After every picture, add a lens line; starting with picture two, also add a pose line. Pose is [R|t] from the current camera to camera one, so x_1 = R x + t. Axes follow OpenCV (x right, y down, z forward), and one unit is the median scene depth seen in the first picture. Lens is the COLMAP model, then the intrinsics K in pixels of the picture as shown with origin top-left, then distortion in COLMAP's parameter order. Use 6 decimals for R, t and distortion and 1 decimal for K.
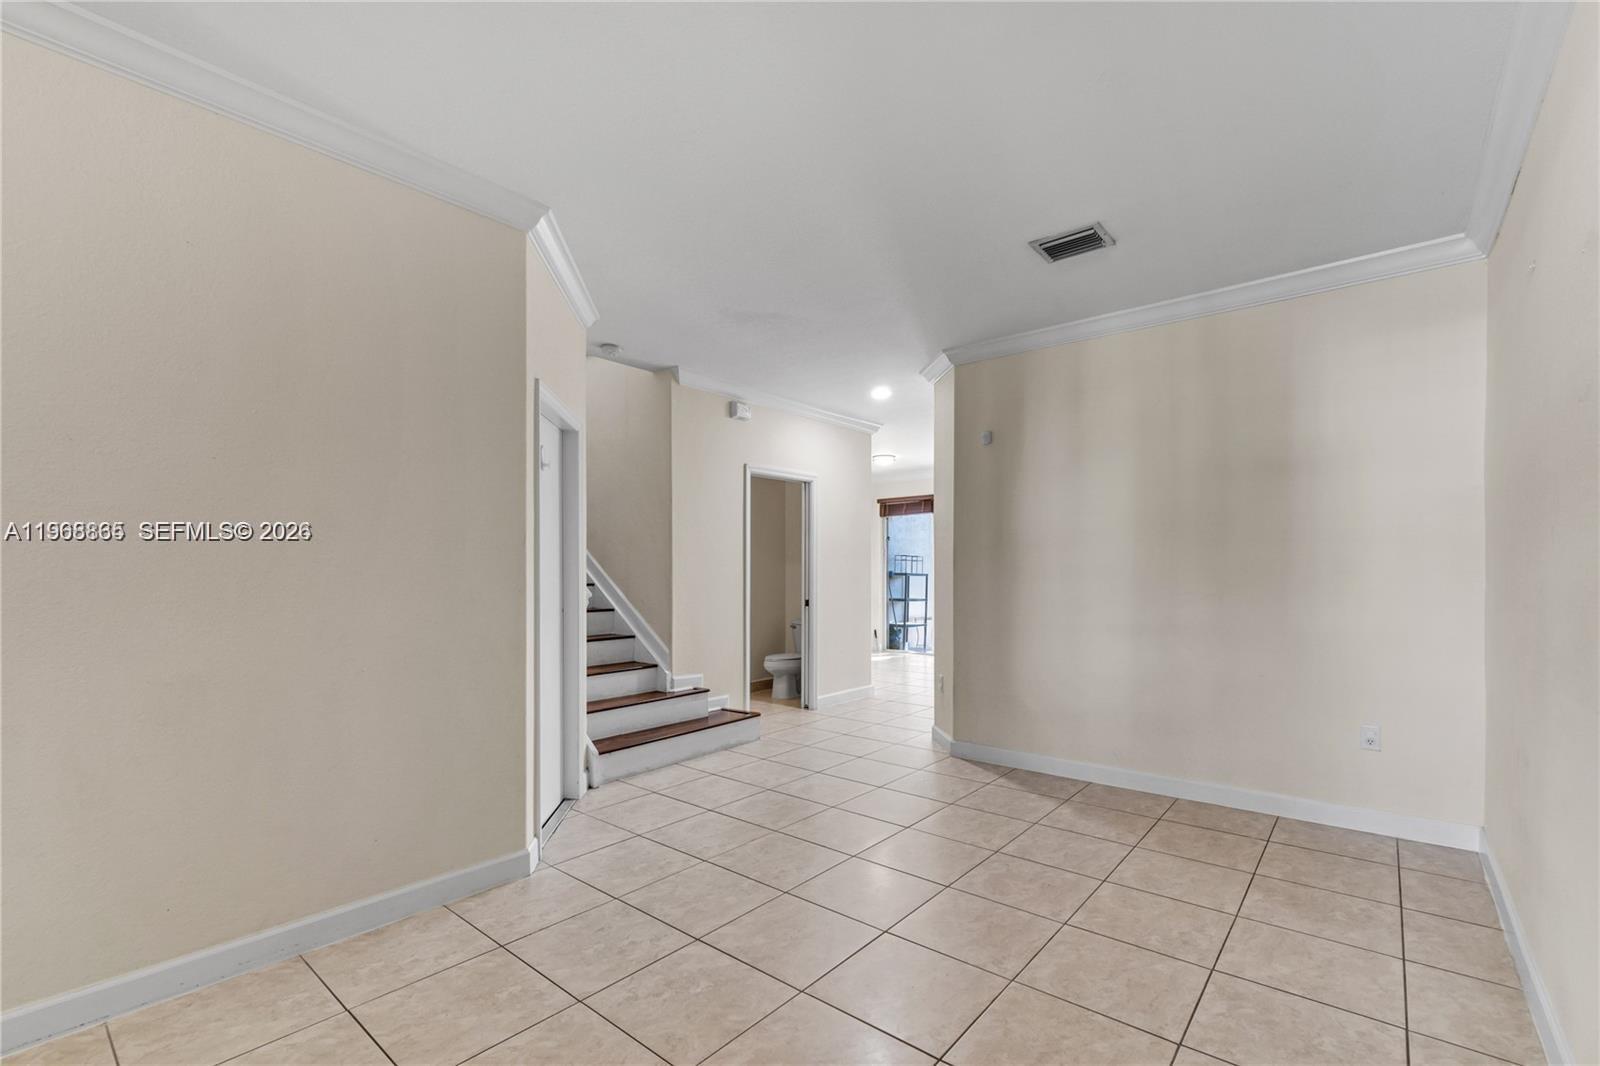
lens RADIAL K [[711.2, 0, 770.4], [0, 711.2, 573.6], [0, 0, 1]] dist [-0.003218, -0.000018]
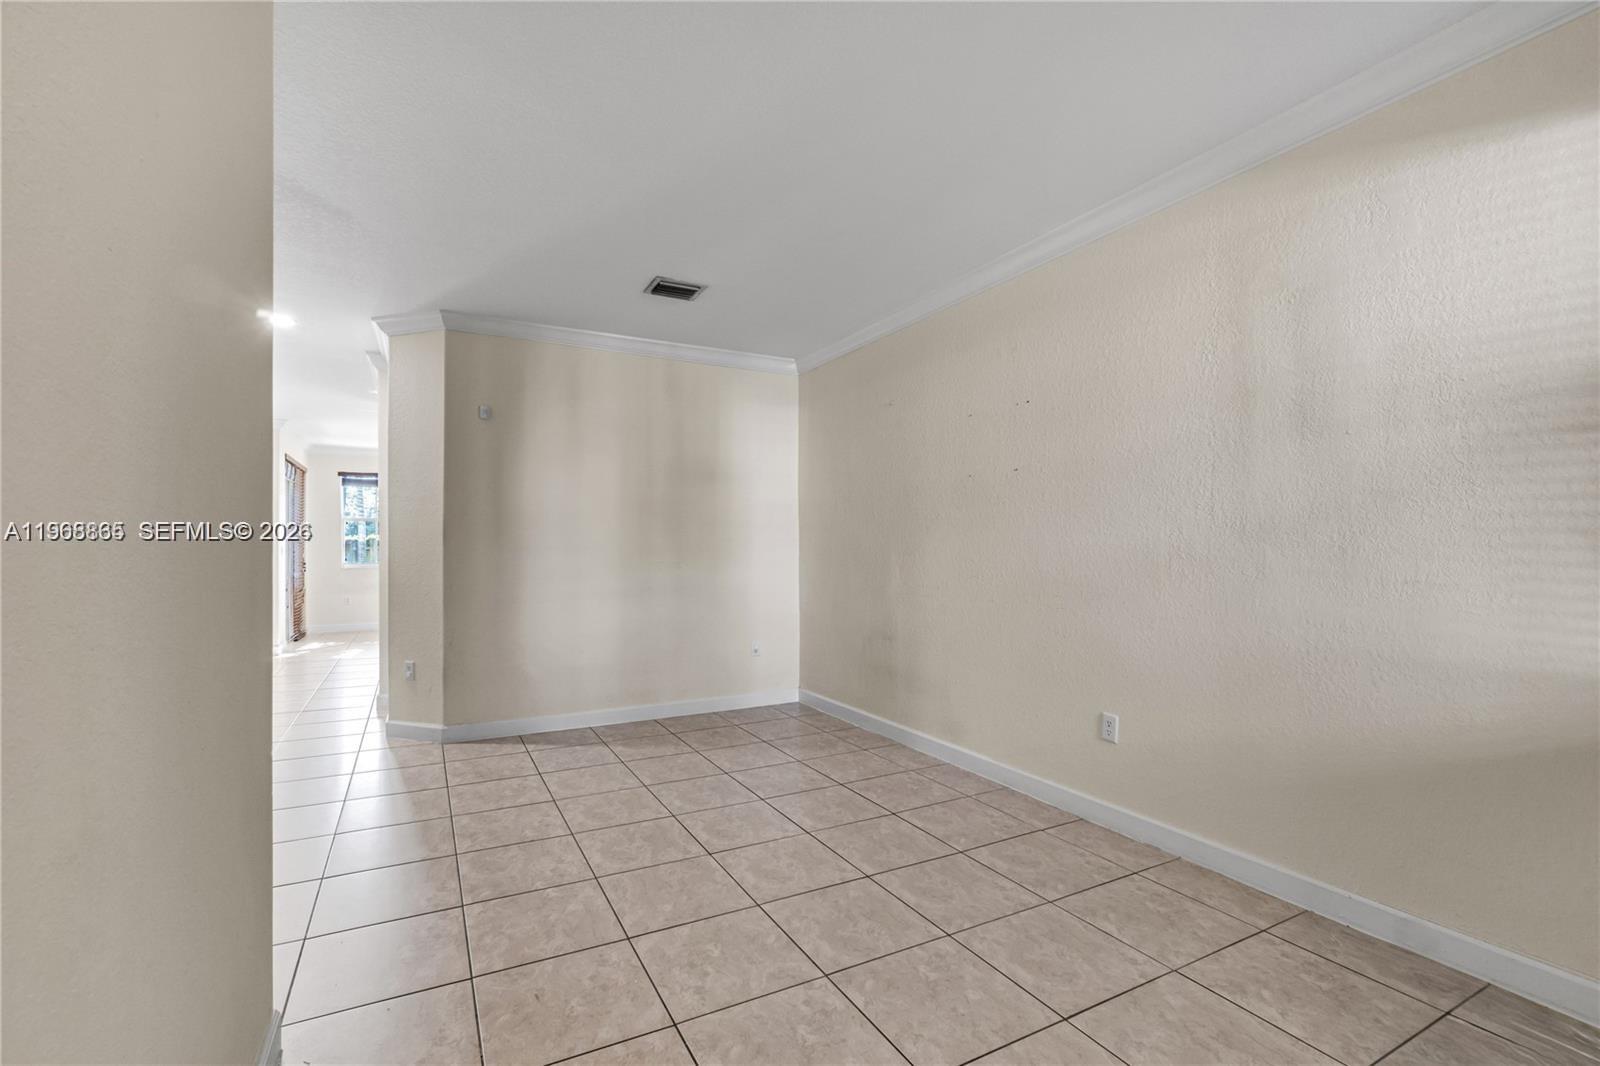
lens RADIAL K [[711.2, 0, 796.0], [0, 711.2, 536.4], [0, 0, 1]] dist [-0.003218, -0.000018]
pose [[0.361854, 0.012537, 0.932150, -0.626073], [0.004937, 0.999870, -0.015365, 0.000212], [-0.932222, 0.010162, 0.361745, 0.312200]]
